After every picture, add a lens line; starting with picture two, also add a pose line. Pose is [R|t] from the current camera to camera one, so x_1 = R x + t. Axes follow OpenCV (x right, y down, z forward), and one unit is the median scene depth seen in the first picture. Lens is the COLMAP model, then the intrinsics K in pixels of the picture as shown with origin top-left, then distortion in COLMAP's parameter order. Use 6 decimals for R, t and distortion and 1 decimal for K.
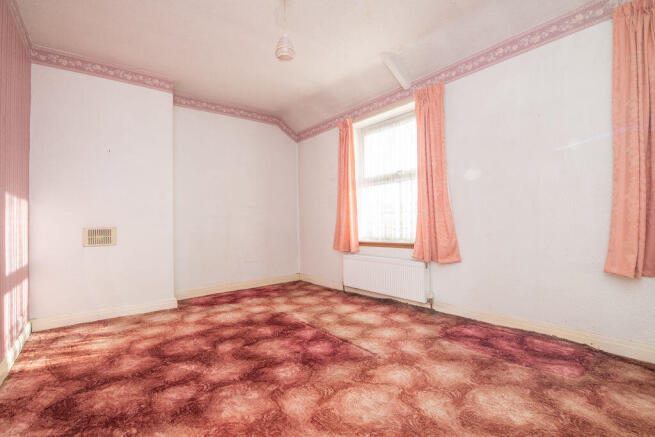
lens RADIAL K [[308.6, 0, 323.4], [0, 308.6, 214.9], [0, 0, 1]] dist [-0.016236, -0.001255]
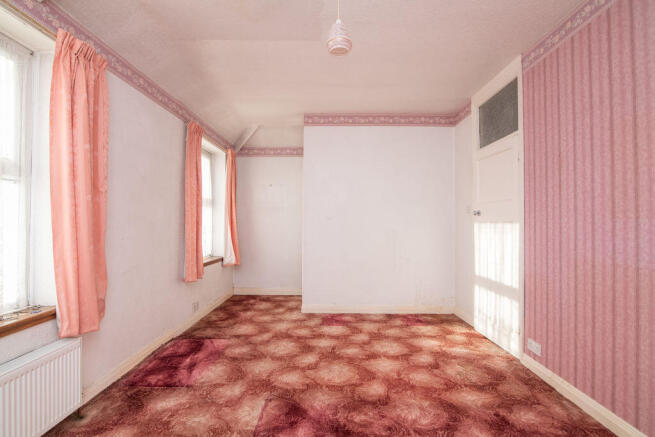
lens RADIAL K [[308.6, 0, 340.9], [0, 308.6, 227.2], [0, 0, 1]] dist [-0.016236, -0.001255]
pose [[-0.811752, 0.003896, 0.583990, -0.482523], [-0.005139, 0.999891, -0.013813, -0.055835], [-0.583980, -0.014214, -0.811644, 1.393448]]
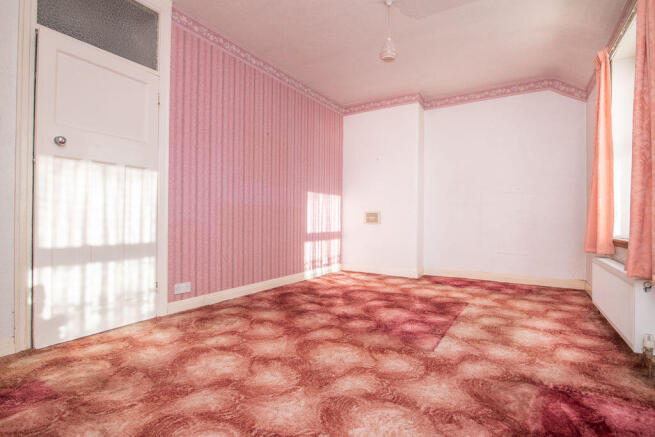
lens RADIAL K [[308.6, 0, 328.2], [0, 308.6, 217.2], [0, 0, 1]] dist [-0.016236, -0.001255]
pose [[0.331801, 0.023181, -0.943065, 0.764333], [0.002506, 0.999673, 0.025454, 0.036193], [0.943346, -0.010809, 0.331634, 0.361359]]
